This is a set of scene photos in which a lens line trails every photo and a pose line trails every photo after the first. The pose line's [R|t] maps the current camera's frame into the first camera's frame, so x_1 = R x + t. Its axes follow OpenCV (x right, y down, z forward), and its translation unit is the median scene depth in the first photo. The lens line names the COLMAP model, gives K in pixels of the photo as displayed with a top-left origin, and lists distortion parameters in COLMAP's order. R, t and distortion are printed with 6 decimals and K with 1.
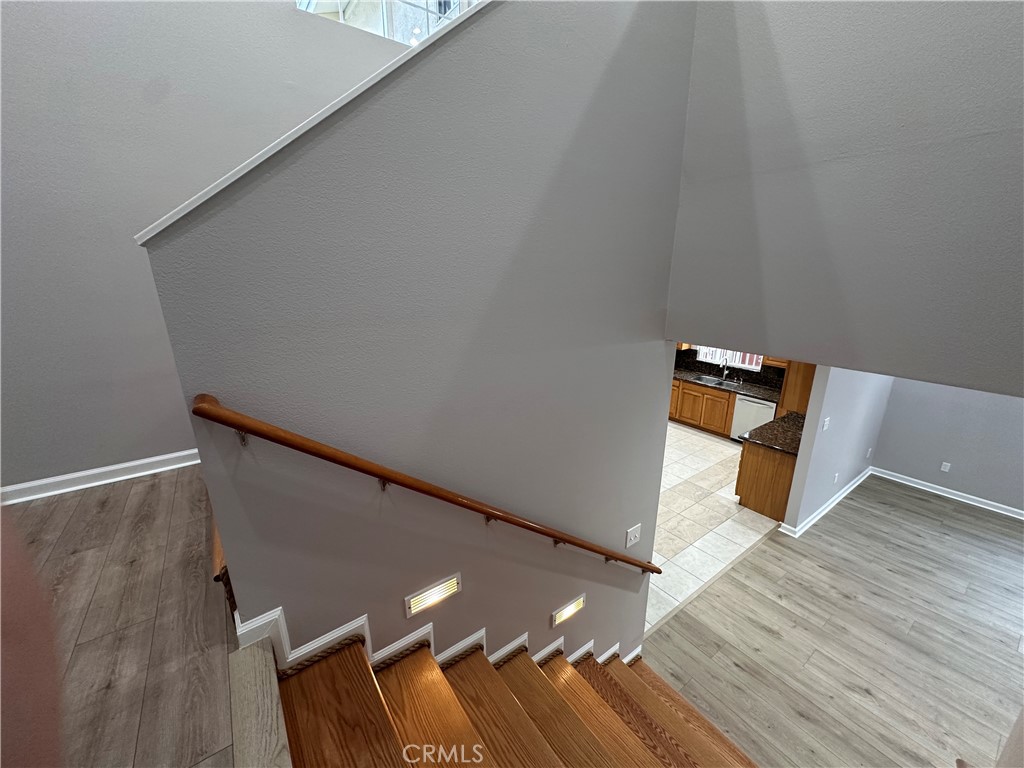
lens RADIAL K [[409.7, 0, 511.0], [0, 409.7, 385.3], [0, 0, 1]] dist [-0.004067, 0.000865]
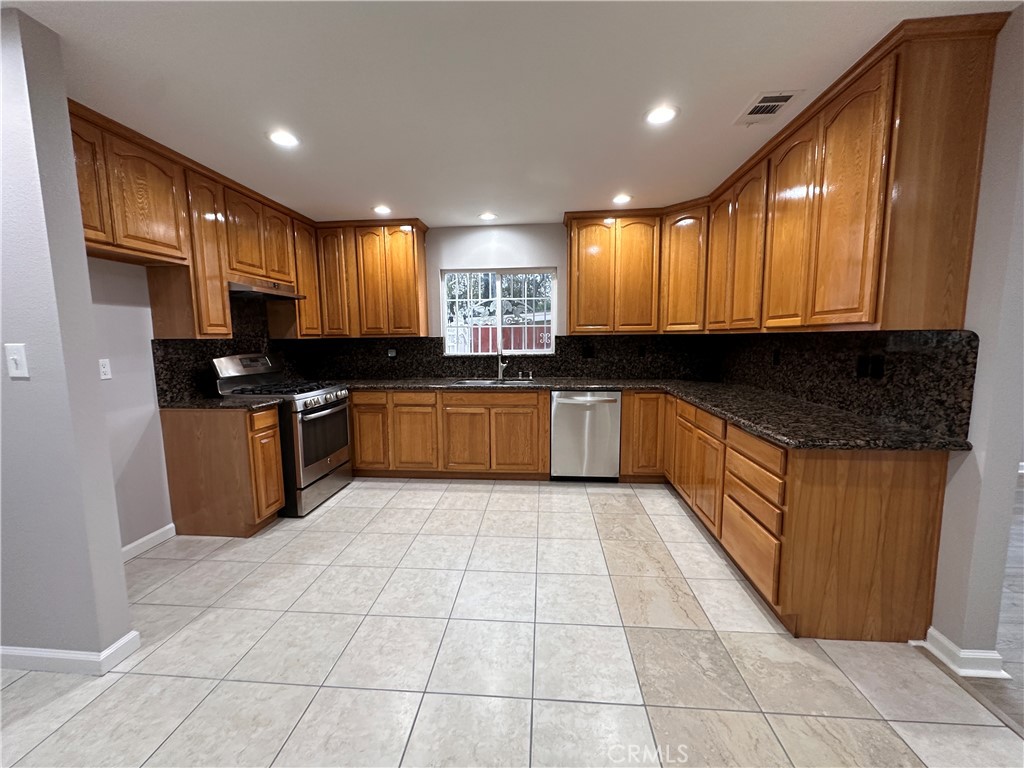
lens RADIAL K [[409.7, 0, 510.8], [0, 409.7, 383.5], [0, 0, 1]] dist [-0.004067, 0.000865]
pose [[0.652199, -0.092103, 0.752432, 0.109930], [0.219819, 0.972921, -0.071444, 0.035574], [-0.725477, 0.211995, 0.654784, 0.645820]]
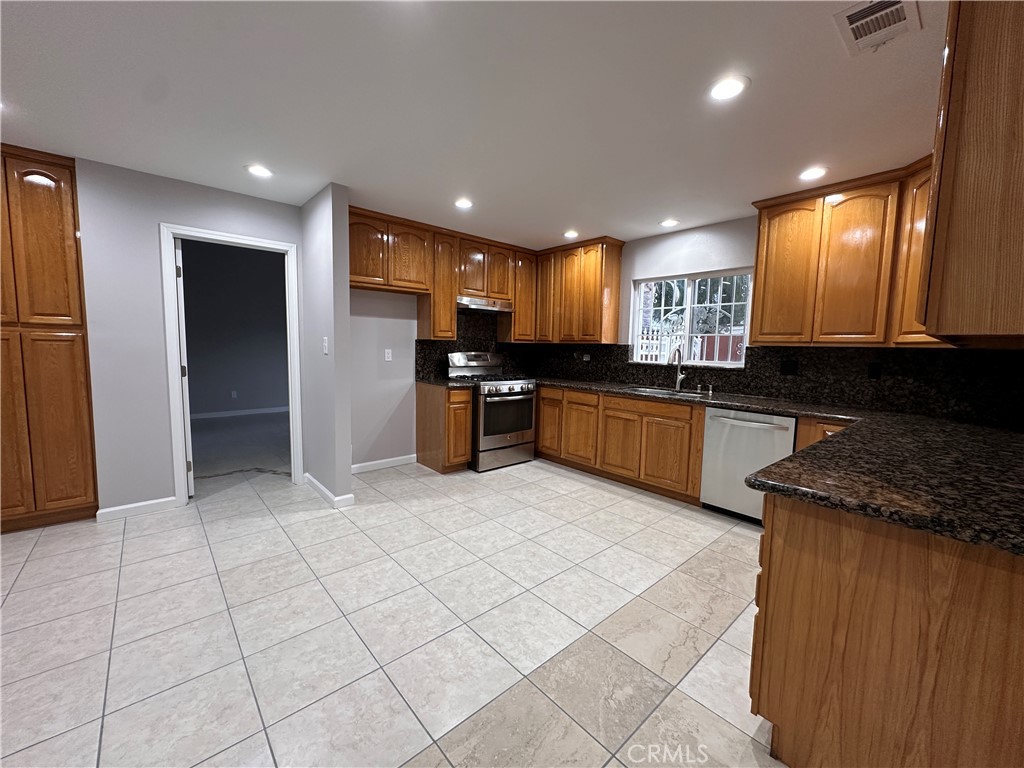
lens RADIAL K [[409.7, 0, 512.3], [0, 409.7, 383.3], [0, 0, 1]] dist [-0.004067, 0.000865]
pose [[0.994988, 0.015419, 0.098796, 0.262991], [0.003538, 0.981993, -0.188885, 0.078674], [-0.099930, 0.188288, 0.977017, 0.518245]]
